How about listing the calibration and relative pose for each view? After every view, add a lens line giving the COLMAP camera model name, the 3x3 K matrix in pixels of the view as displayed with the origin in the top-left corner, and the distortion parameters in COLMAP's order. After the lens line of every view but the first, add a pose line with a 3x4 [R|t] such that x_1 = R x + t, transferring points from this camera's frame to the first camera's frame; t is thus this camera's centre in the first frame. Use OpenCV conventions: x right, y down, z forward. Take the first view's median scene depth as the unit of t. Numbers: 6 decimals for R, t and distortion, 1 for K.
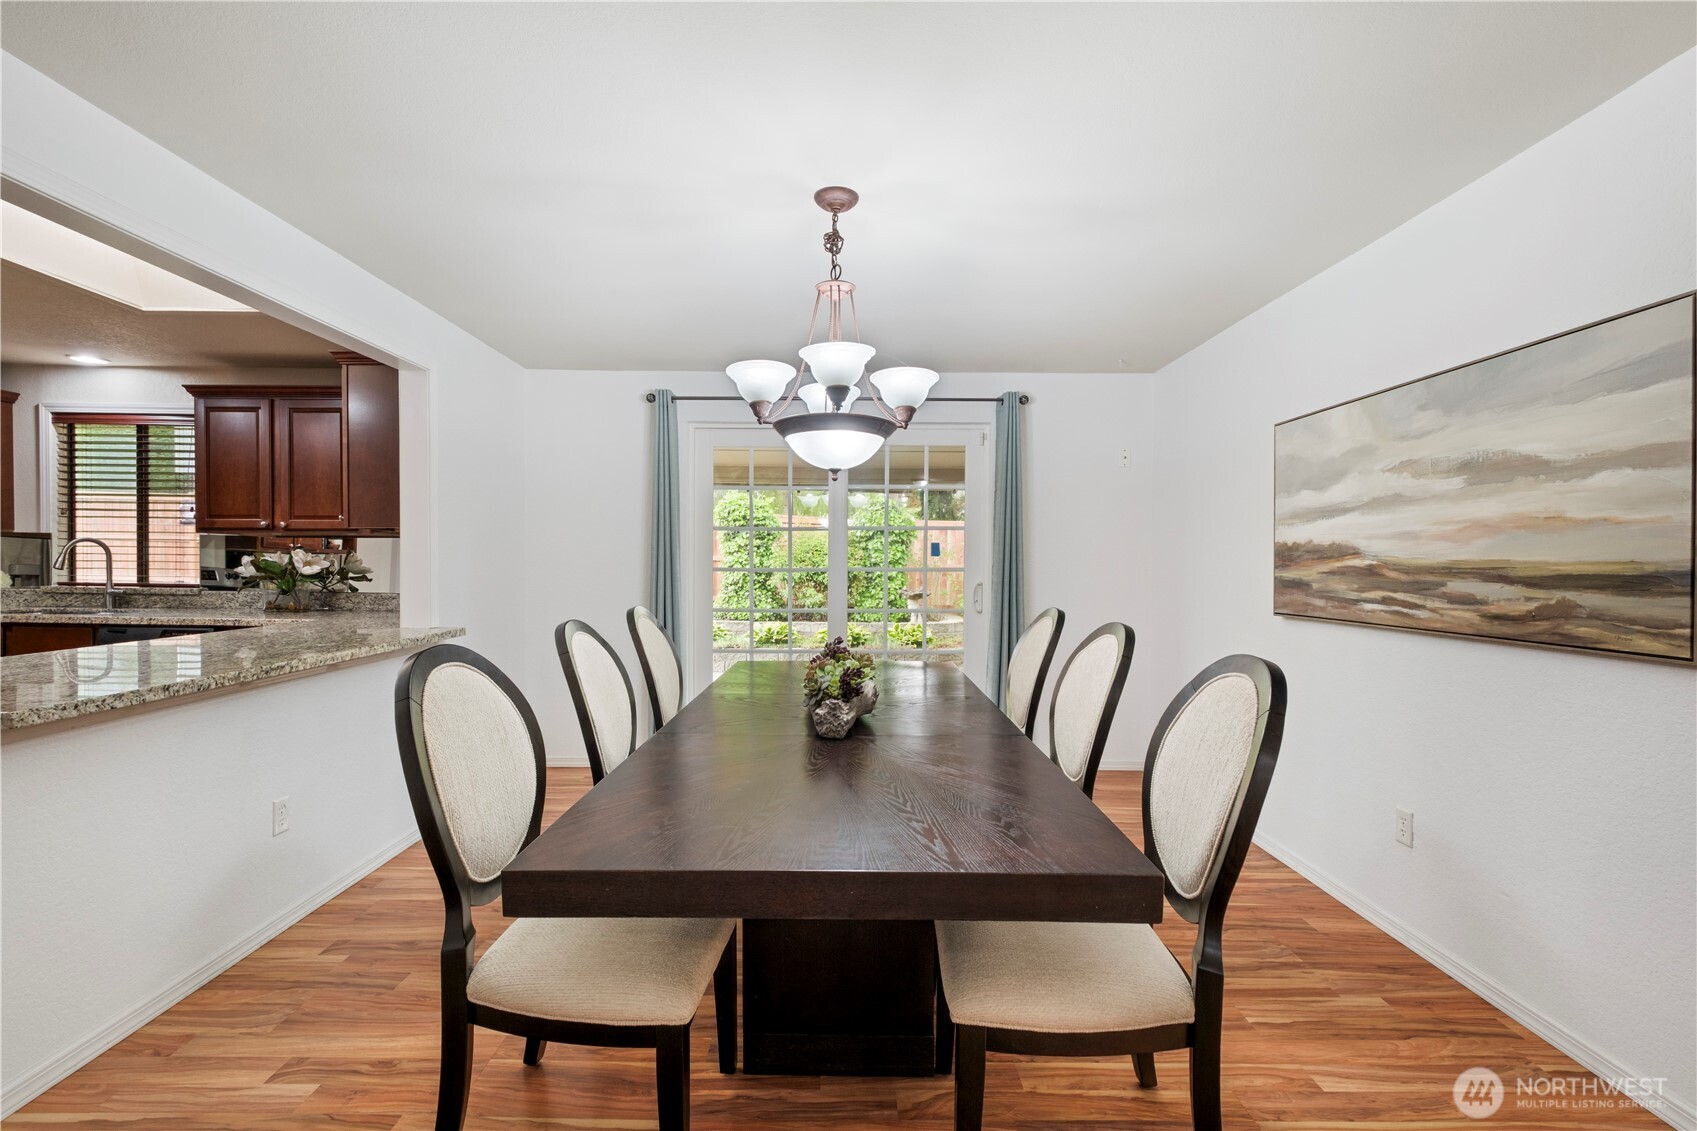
lens RADIAL K [[749.6, 0, 828.4], [0, 749.6, 572.3], [0, 0, 1]] dist [-0.001942, -0.000598]
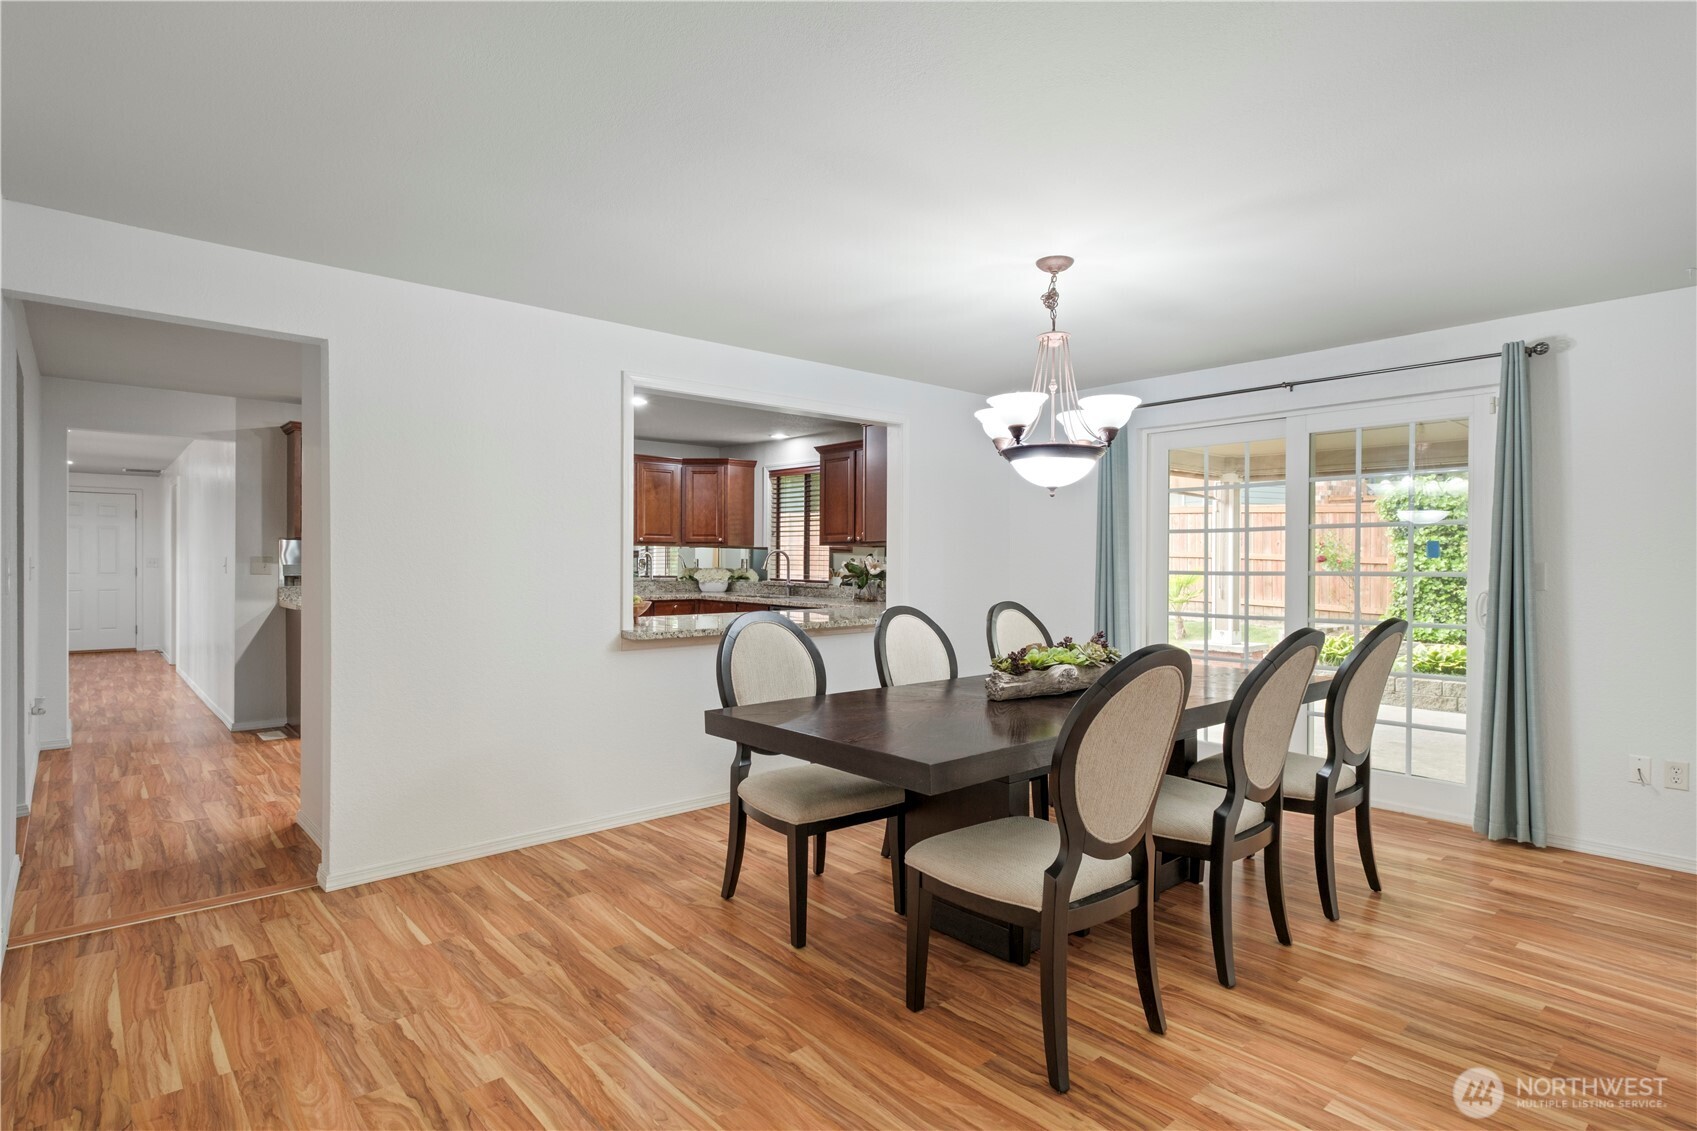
lens RADIAL K [[860.8, 0, 848.5], [0, 860.8, 565.5], [0, 0, 1]] dist [-0.000875, 0.000225]
pose [[0.667194, -0.000989, -0.744883, 0.434840], [-0.010288, 0.999892, -0.010543, 0.003156], [0.744813, 0.014697, 0.667111, -0.085627]]
